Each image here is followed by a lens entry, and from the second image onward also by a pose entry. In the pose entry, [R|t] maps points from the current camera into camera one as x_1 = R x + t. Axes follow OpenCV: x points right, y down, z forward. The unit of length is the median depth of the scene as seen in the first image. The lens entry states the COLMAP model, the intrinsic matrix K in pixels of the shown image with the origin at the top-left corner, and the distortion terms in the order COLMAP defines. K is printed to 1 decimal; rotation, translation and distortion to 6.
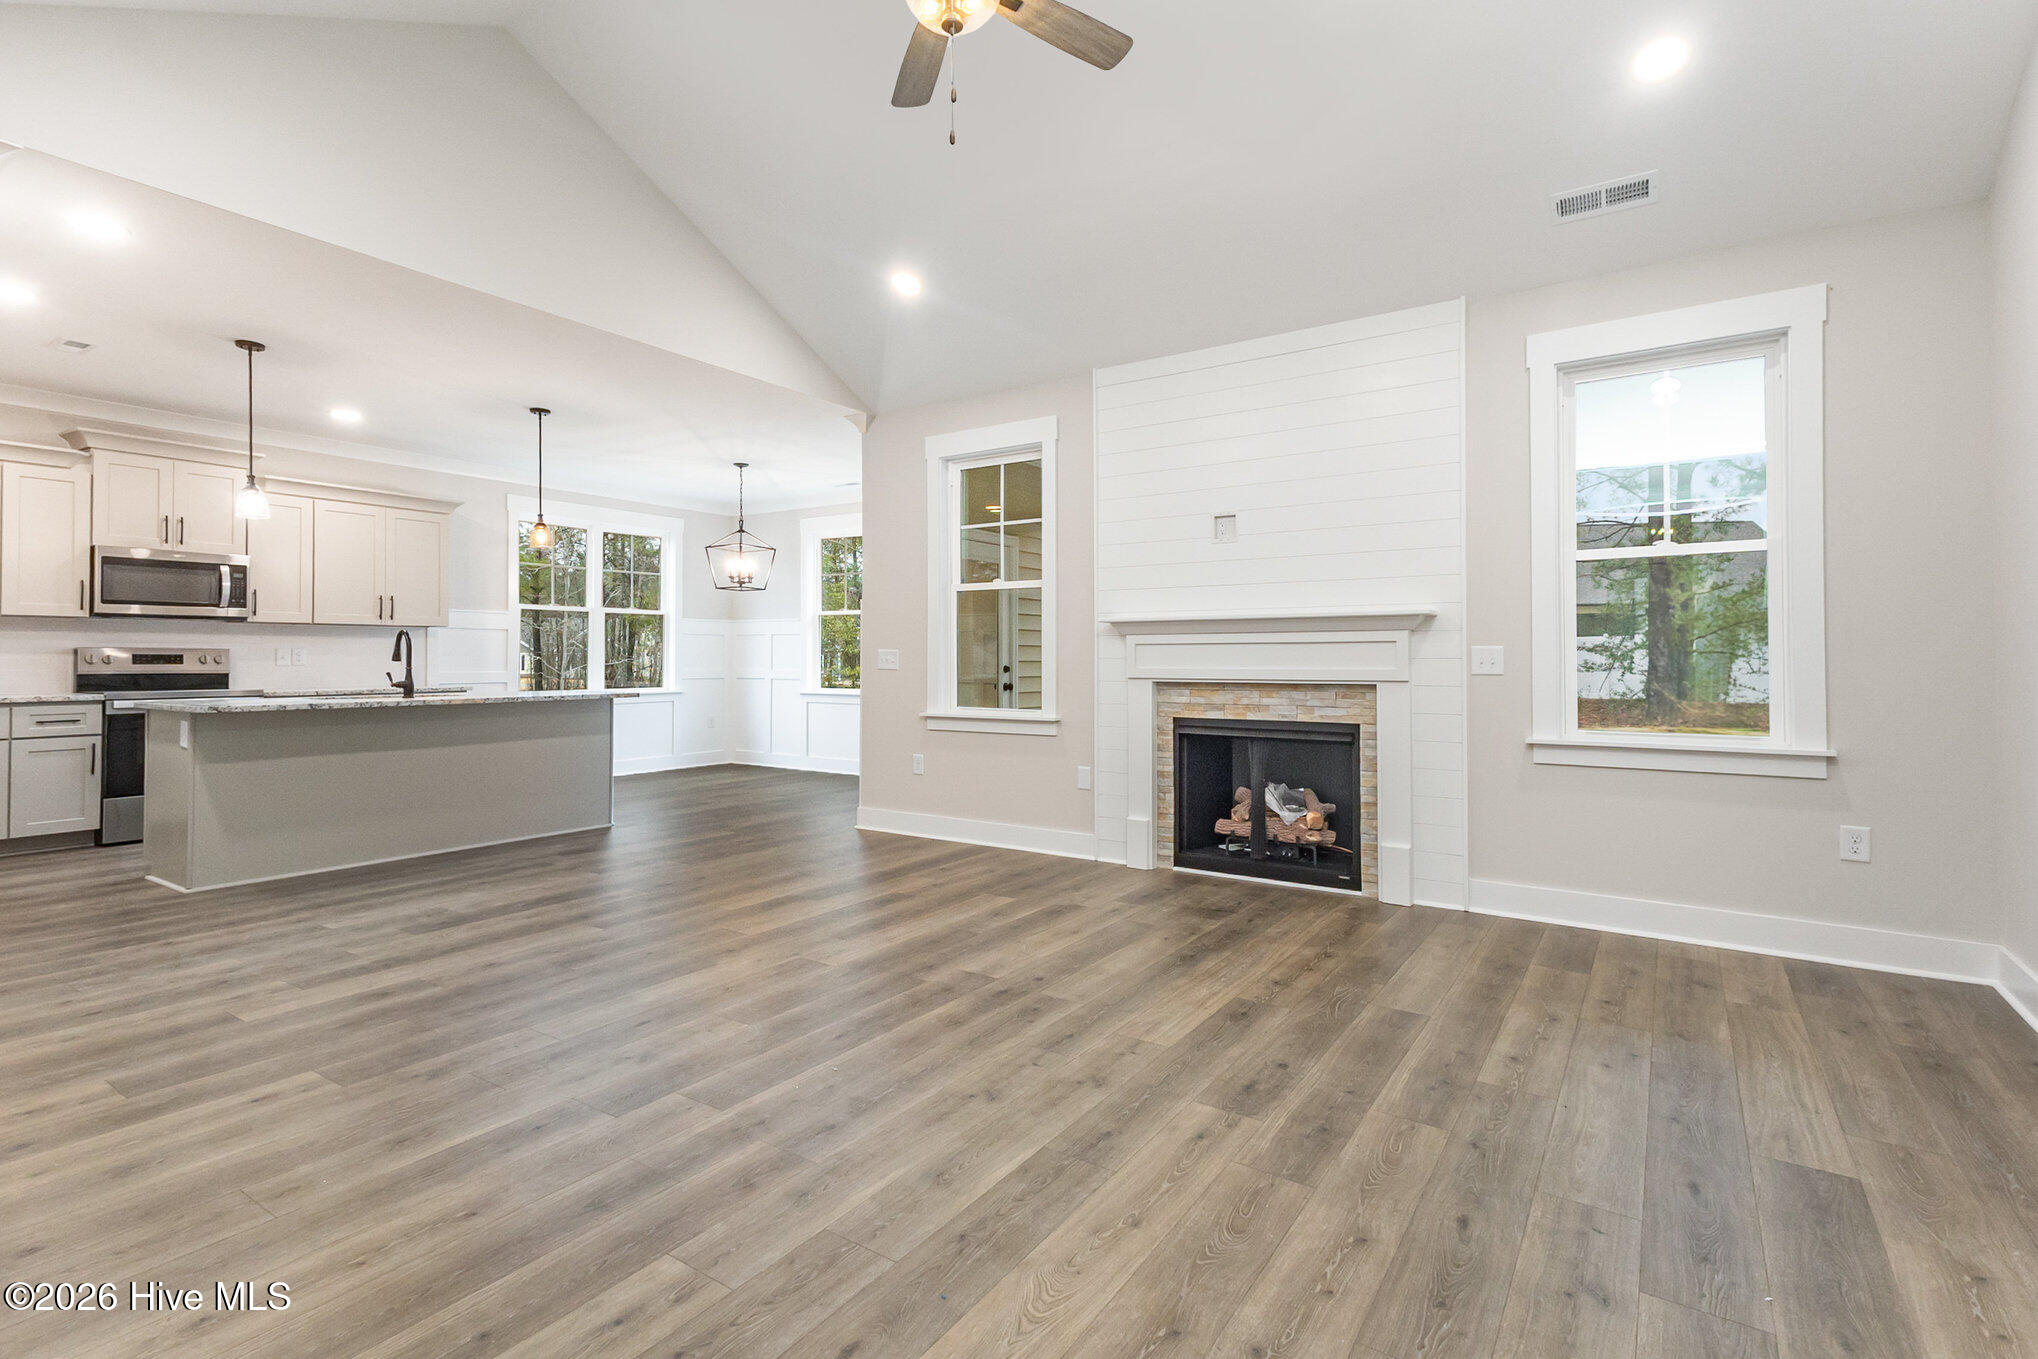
lens RADIAL K [[977.4, 0, 1020.5], [0, 977.4, 652.0], [0, 0, 1]] dist [0.032947, -0.004251]
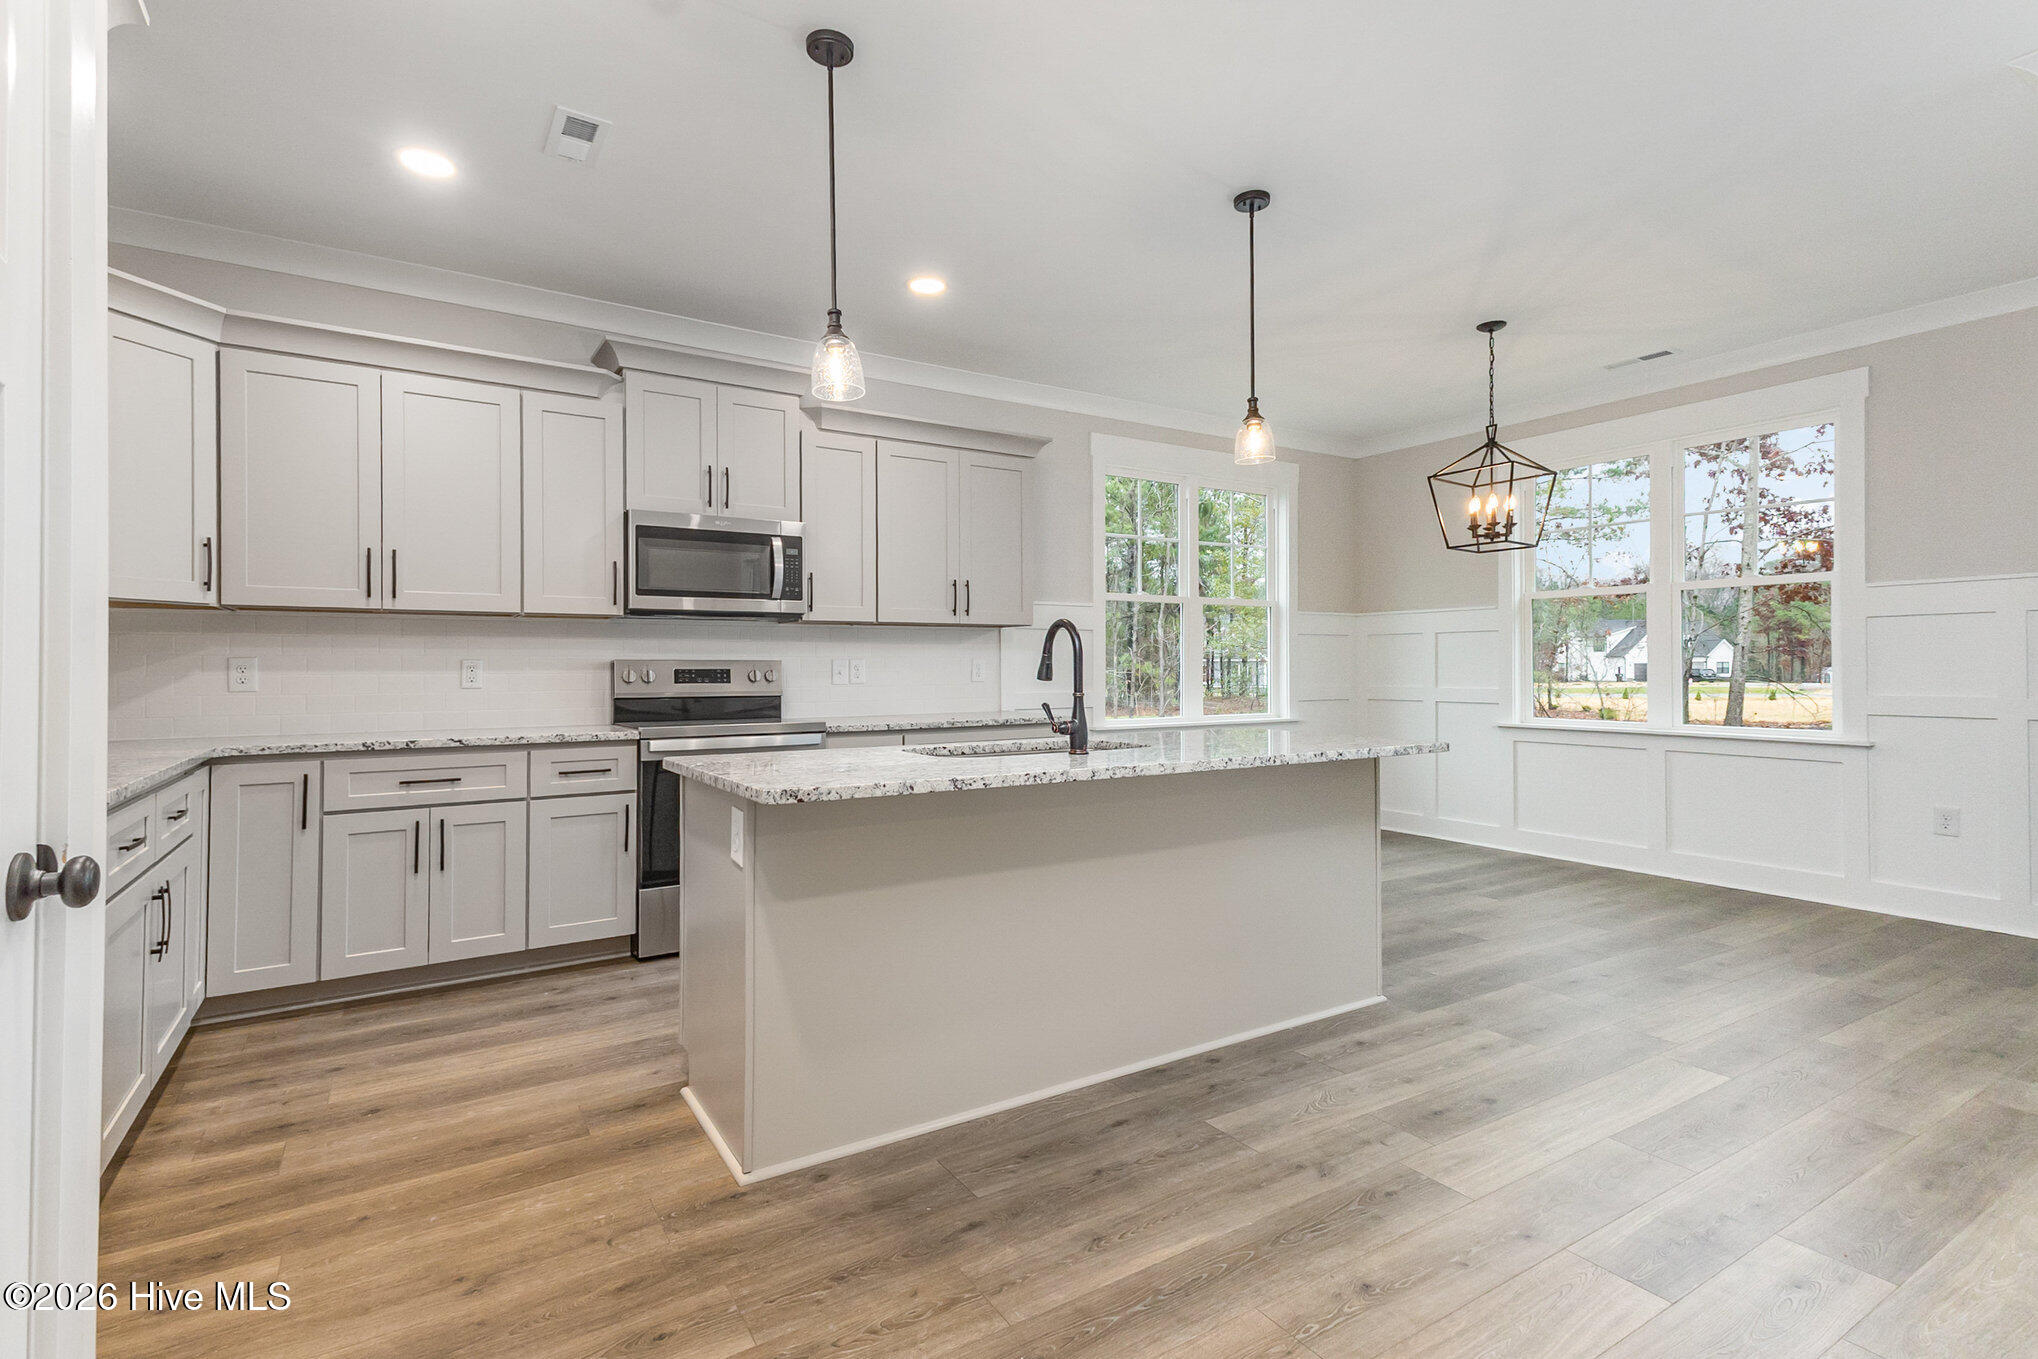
lens RADIAL K [[977.4, 0, 1013.4], [0, 977.4, 664.0], [0, 0, 1]] dist [0.032947, -0.004251]
pose [[0.915883, -0.008338, -0.401359, -0.398318], [0.009009, 0.999959, -0.000216, 0.000880], [0.401345, -0.003418, 0.915921, 0.470864]]
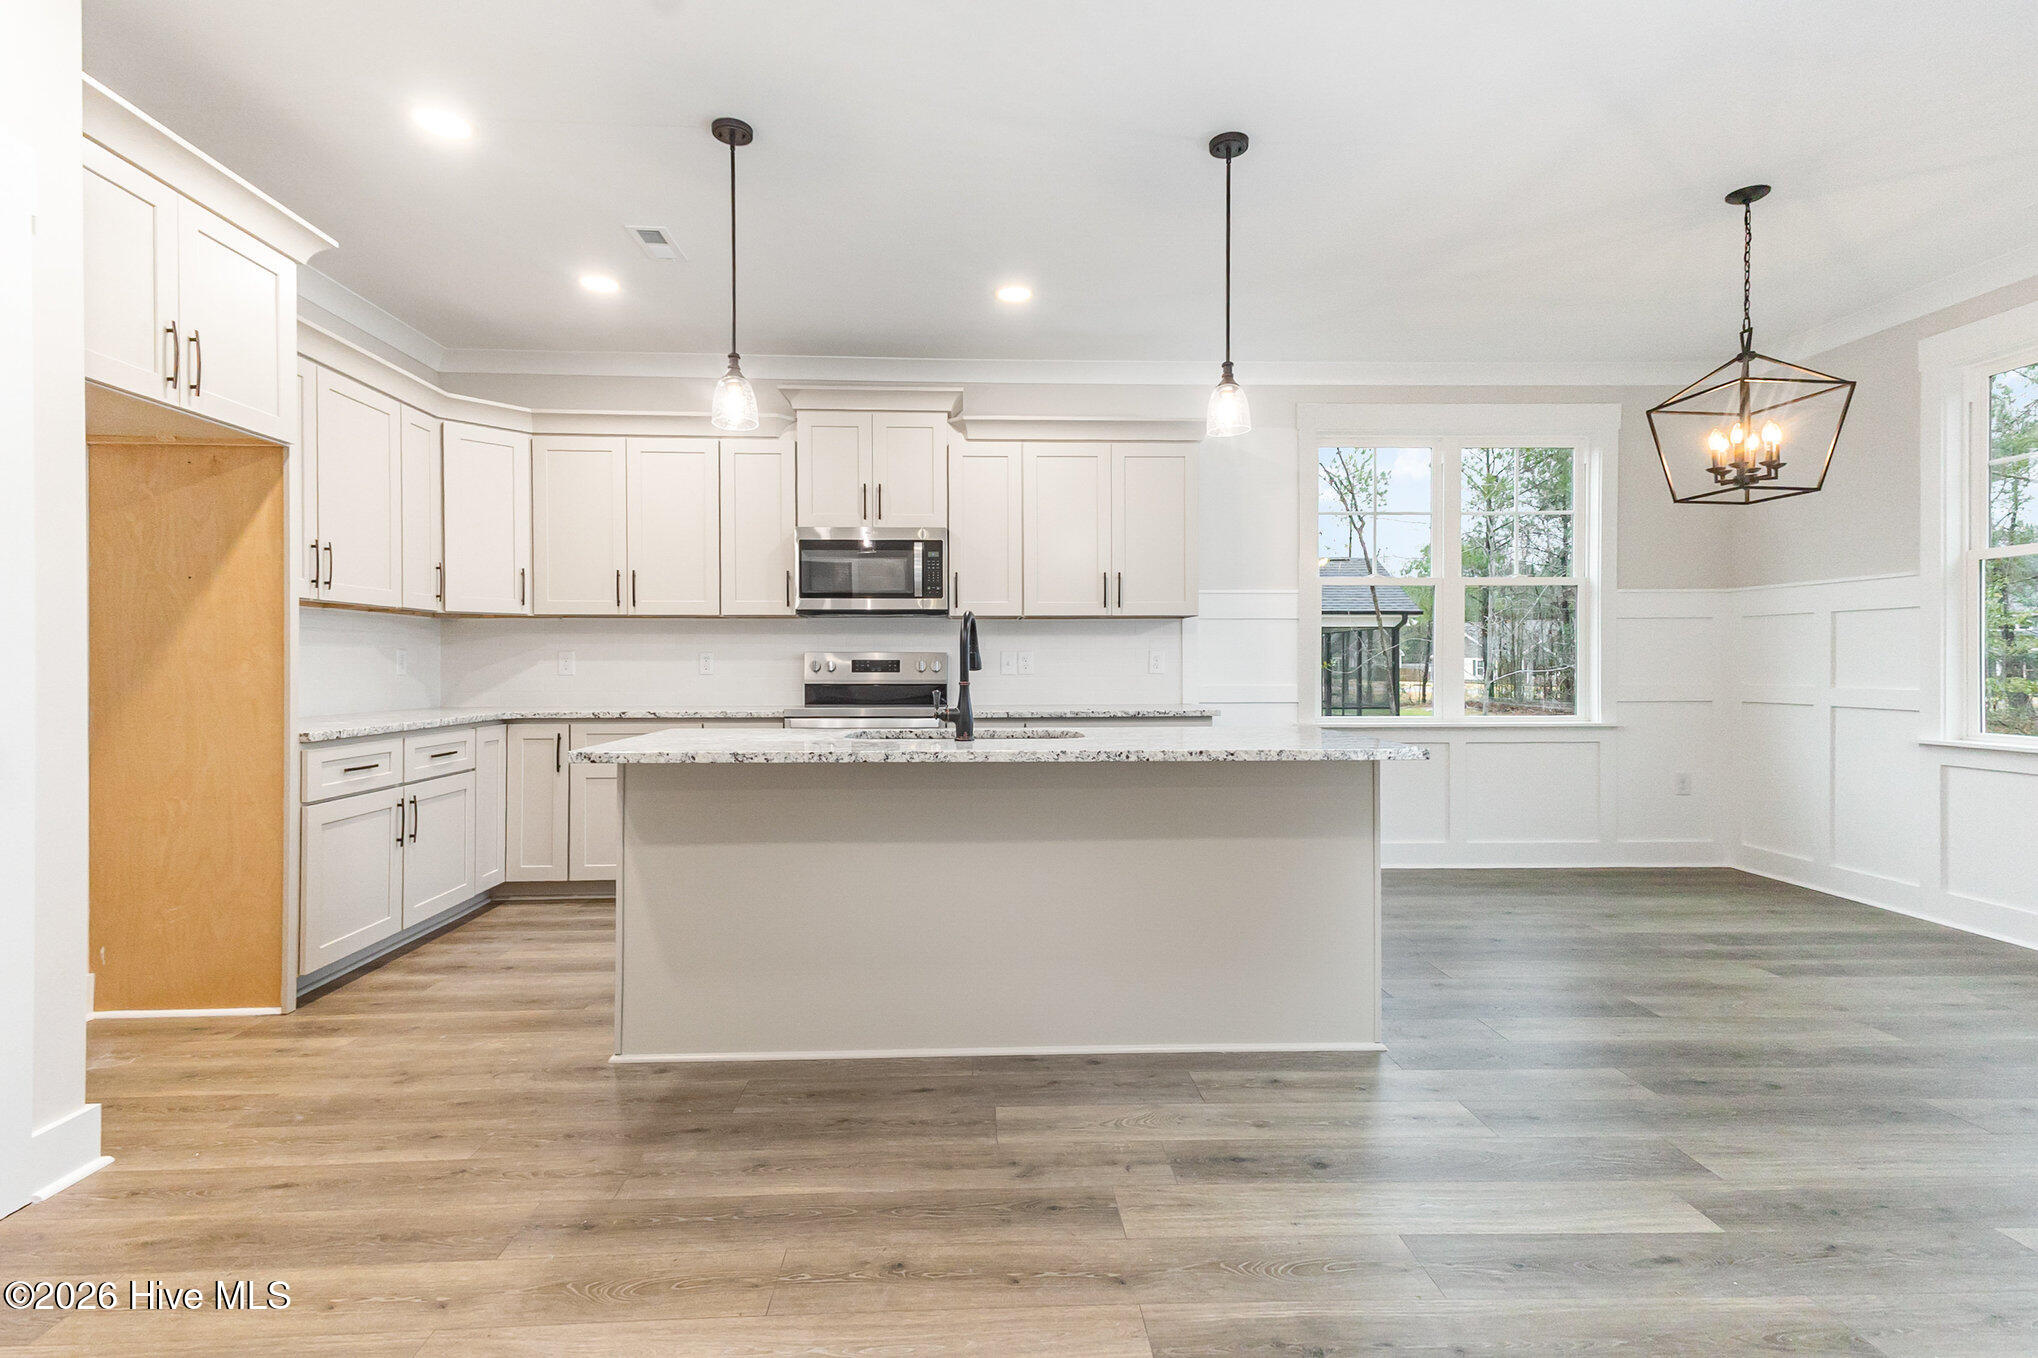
lens RADIAL K [[977.4, 0, 998.8], [0, 977.4, 669.0], [0, 0, 1]] dist [0.032947, -0.004251]
pose [[0.592018, 0.001035, -0.805924, -0.168578], [0.007919, 0.999943, 0.007101, 0.004945], [0.805886, -0.010586, 0.591976, 0.629679]]
